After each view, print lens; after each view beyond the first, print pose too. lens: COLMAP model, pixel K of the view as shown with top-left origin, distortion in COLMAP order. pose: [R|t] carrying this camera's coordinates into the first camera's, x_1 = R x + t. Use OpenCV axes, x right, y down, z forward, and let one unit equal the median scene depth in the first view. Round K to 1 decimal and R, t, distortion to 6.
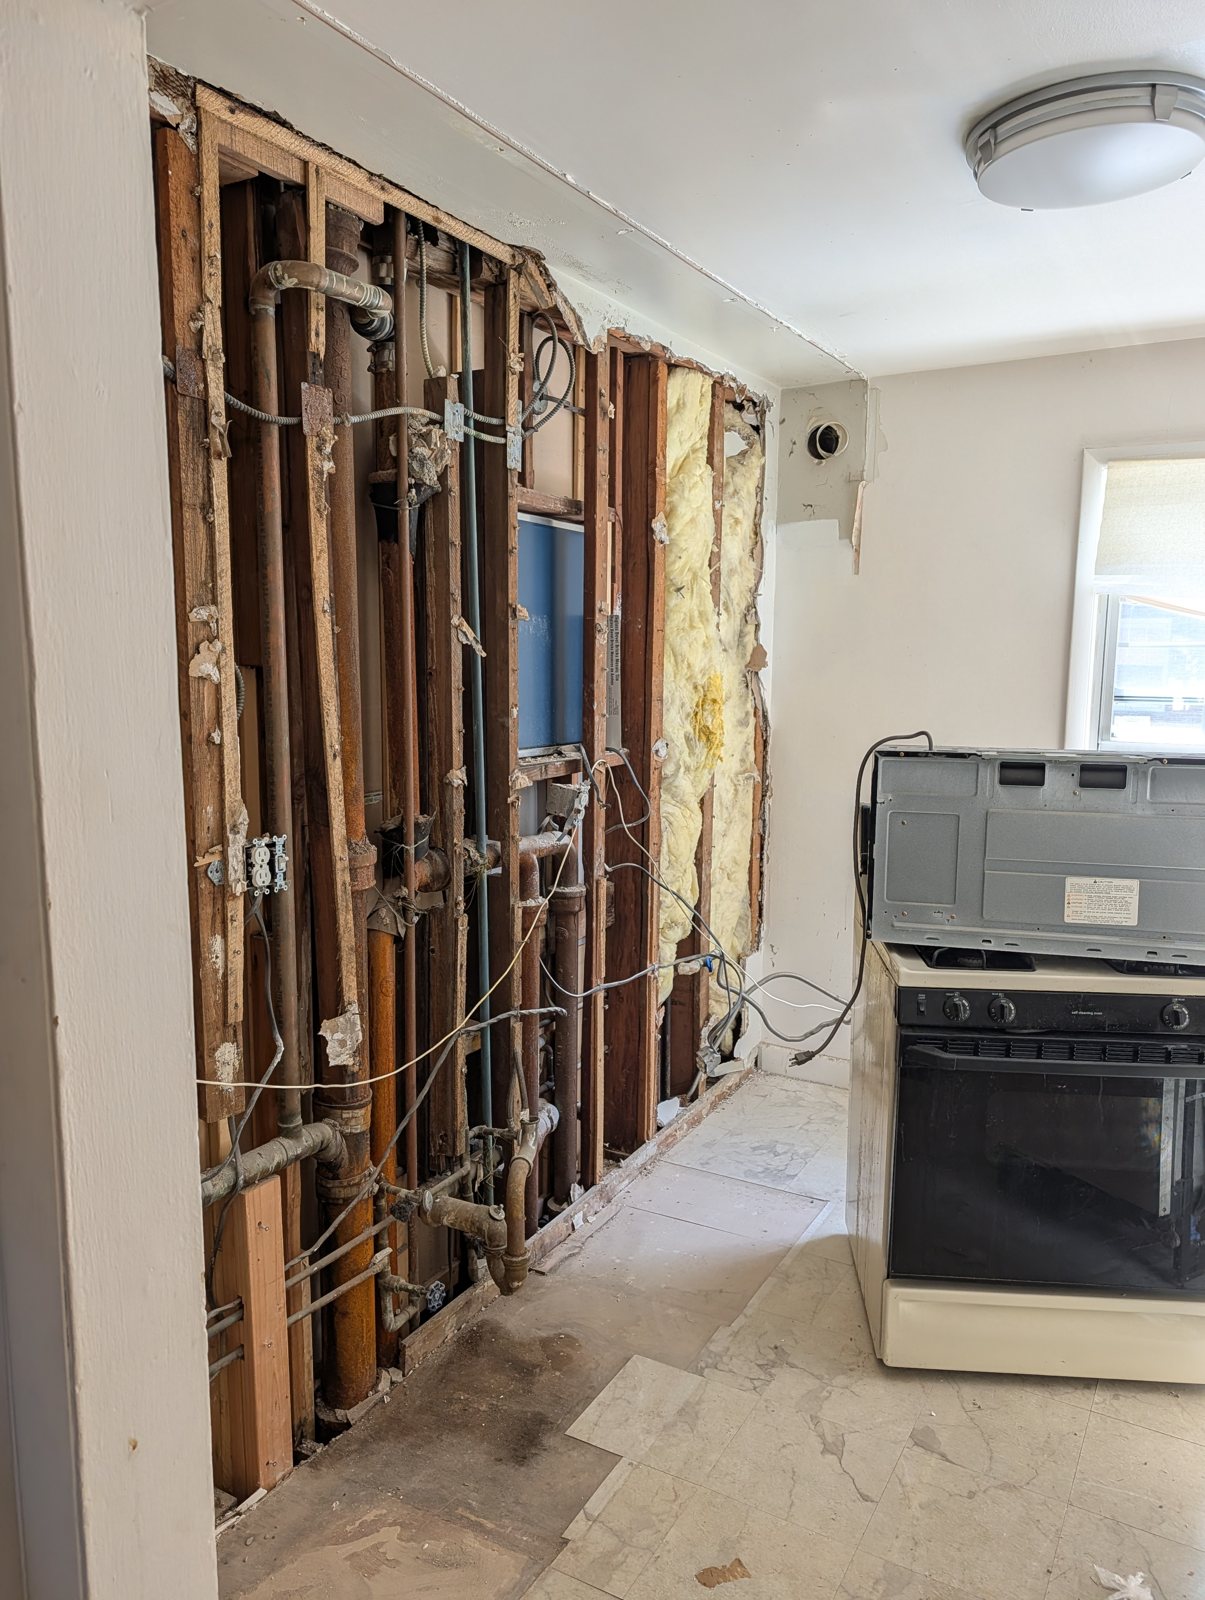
lens RADIAL K [[1139.1, 0, 598.3], [0, 1139.1, 809.4], [0, 0, 1]] dist [0.021623, -0.030731]
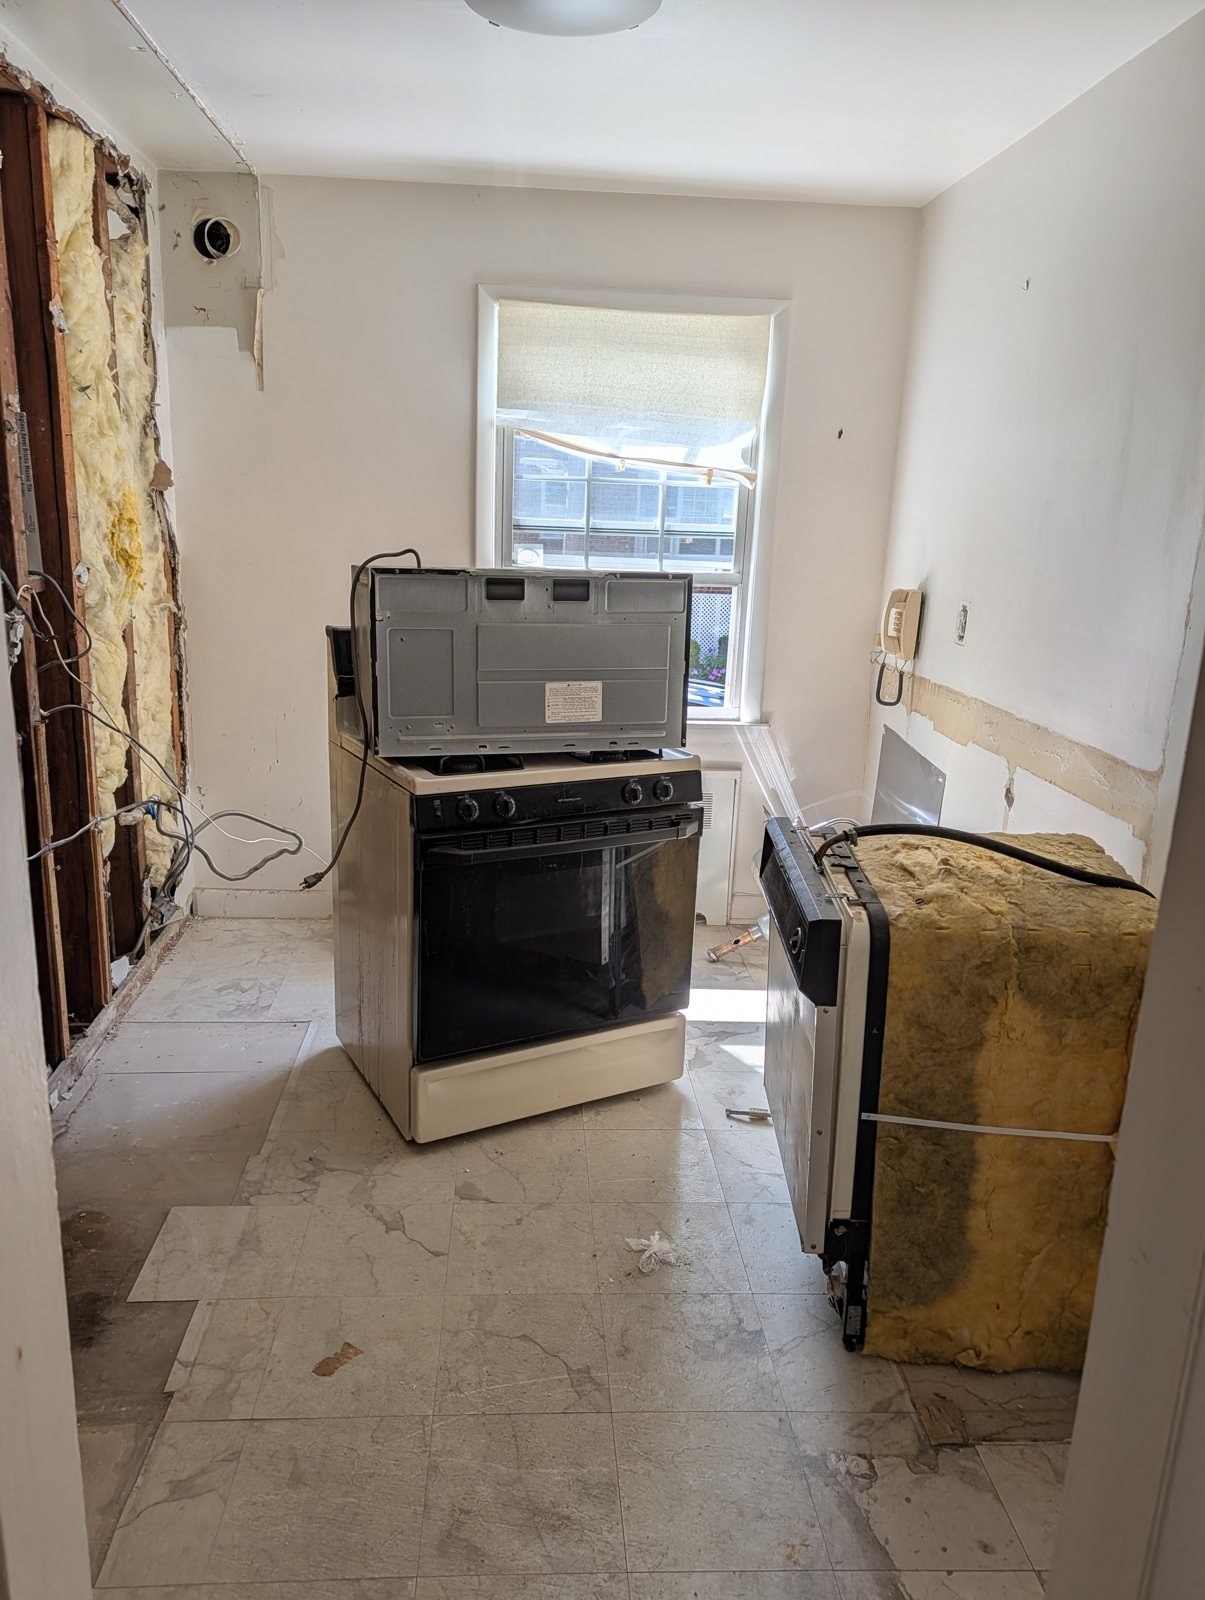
lens RADIAL K [[1139.1, 0, 592.7], [0, 1139.1, 801.6], [0, 0, 1]] dist [0.021623, -0.030731]
pose [[0.830133, -0.113687, 0.545852, -0.131432], [0.043450, 0.989205, 0.139948, 0.015517], [-0.555870, -0.092459, 0.826111, 0.031185]]
